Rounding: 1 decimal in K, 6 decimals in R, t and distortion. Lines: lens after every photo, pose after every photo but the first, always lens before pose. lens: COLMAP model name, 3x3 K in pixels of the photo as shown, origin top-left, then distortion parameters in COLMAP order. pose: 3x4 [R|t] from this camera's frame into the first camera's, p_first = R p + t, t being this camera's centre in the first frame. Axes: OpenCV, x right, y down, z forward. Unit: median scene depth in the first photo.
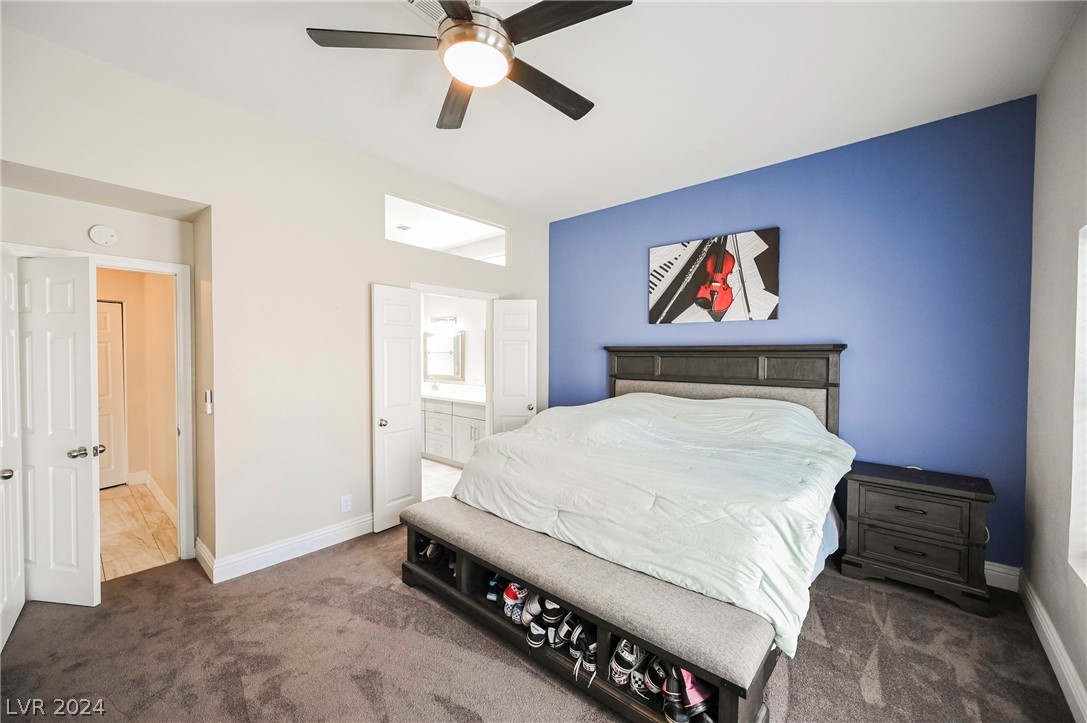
lens RADIAL K [[426.9, 0, 544.8], [0, 426.9, 359.1], [0, 0, 1]] dist [-0.002801, -0.000731]
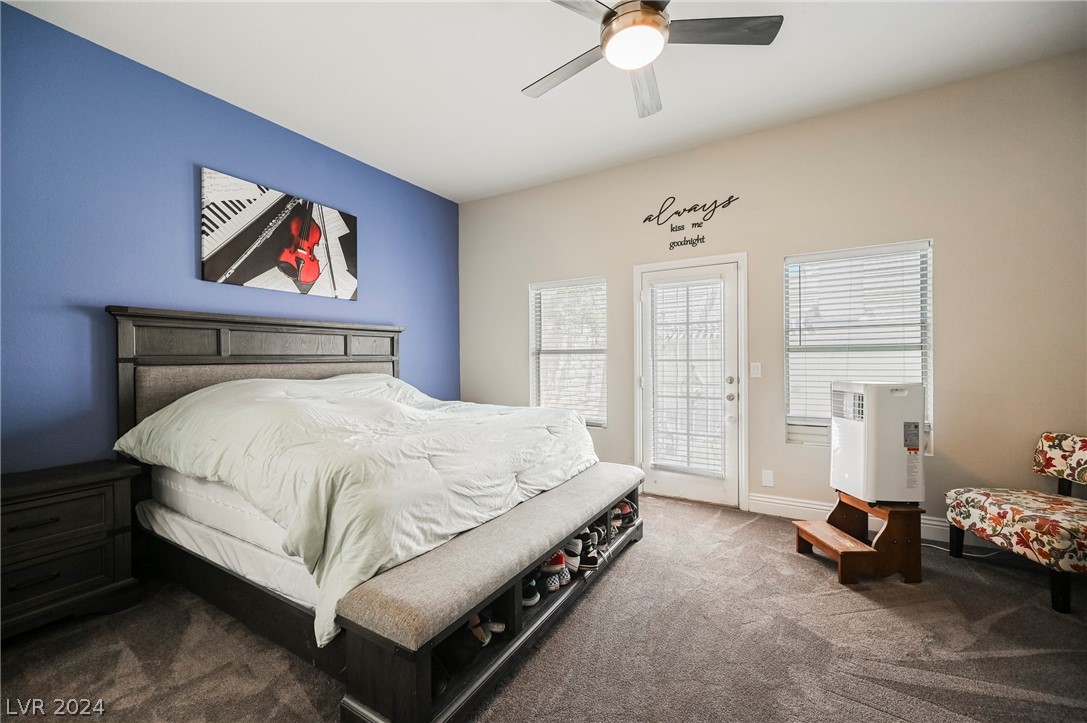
lens RADIAL K [[426.9, 0, 544.8], [0, 426.9, 359.1], [0, 0, 1]] dist [-0.002801, -0.000731]
pose [[-0.183085, -0.007242, 0.983070, -0.568851], [0.016388, 0.999811, 0.010418, 0.047882], [-0.982960, 0.018018, -0.182932, 0.671036]]
